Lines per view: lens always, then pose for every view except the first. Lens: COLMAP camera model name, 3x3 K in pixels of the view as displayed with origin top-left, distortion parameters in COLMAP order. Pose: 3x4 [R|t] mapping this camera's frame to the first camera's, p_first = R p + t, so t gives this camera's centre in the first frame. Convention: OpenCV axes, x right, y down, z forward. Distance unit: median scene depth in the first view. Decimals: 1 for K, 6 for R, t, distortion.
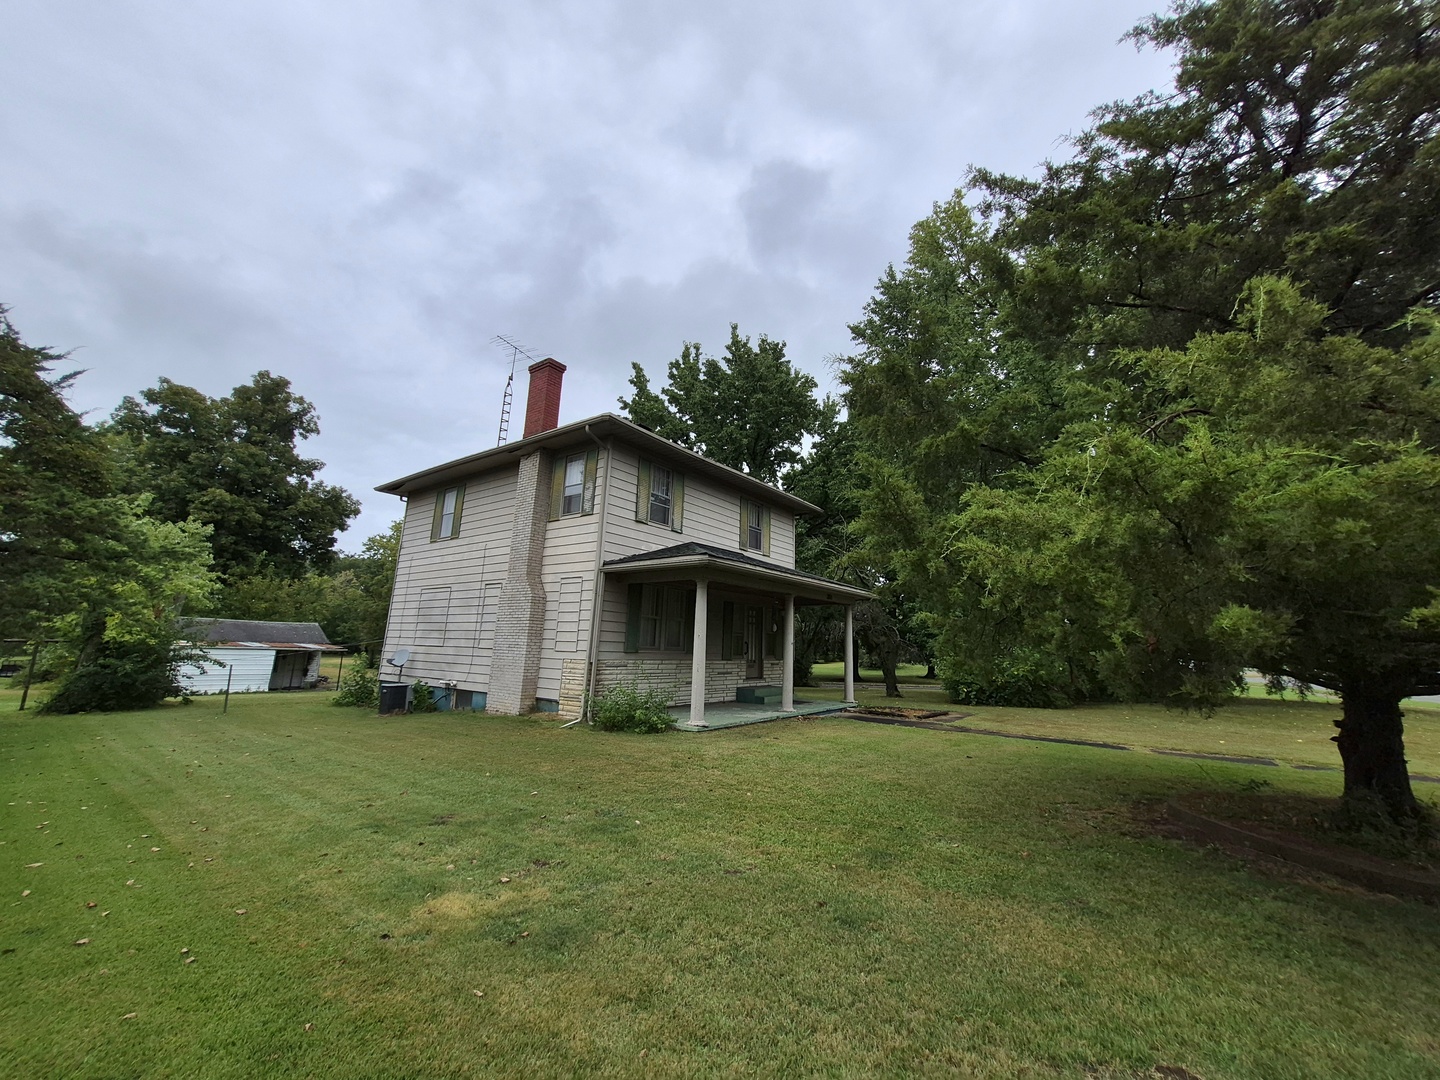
lens RADIAL K [[571.5, 0, 720.1], [0, 571.5, 537.5], [0, 0, 1]] dist [0.008295, -0.001084]
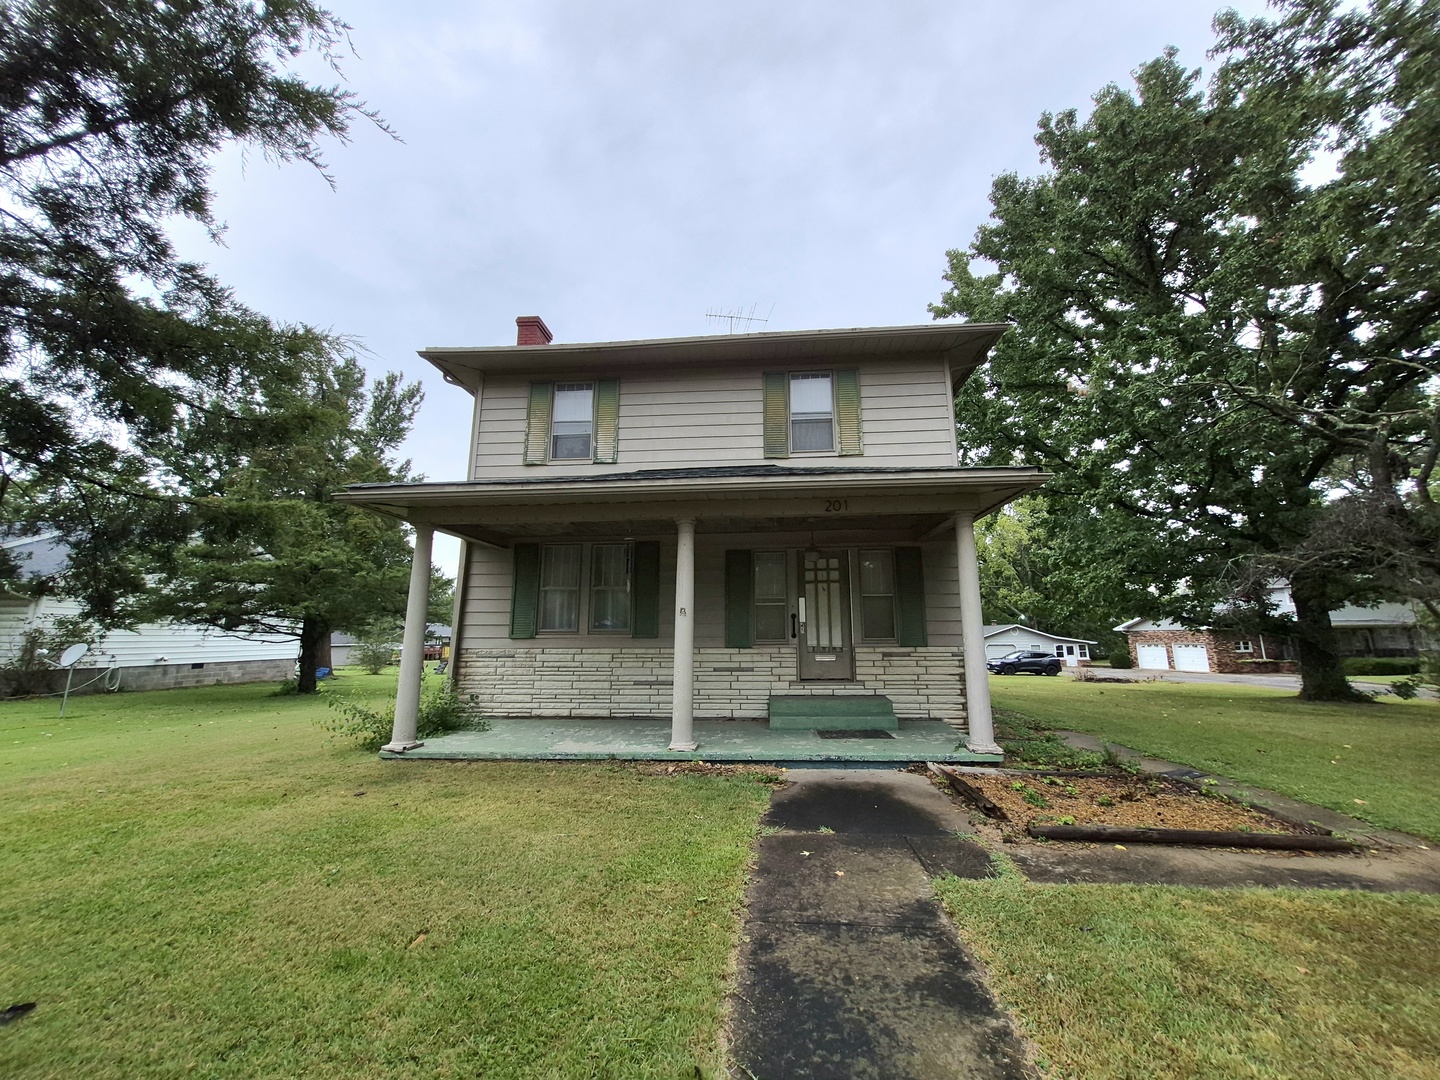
lens RADIAL K [[571.5, 0, 720.1], [0, 571.5, 533.8], [0, 0, 1]] dist [0.008295, -0.001084]
pose [[0.529901, -0.182696, -0.828146, 0.484401], [0.180636, 0.978426, -0.100266, 0.147098], [0.828598, -0.096462, 0.551471, 0.633469]]
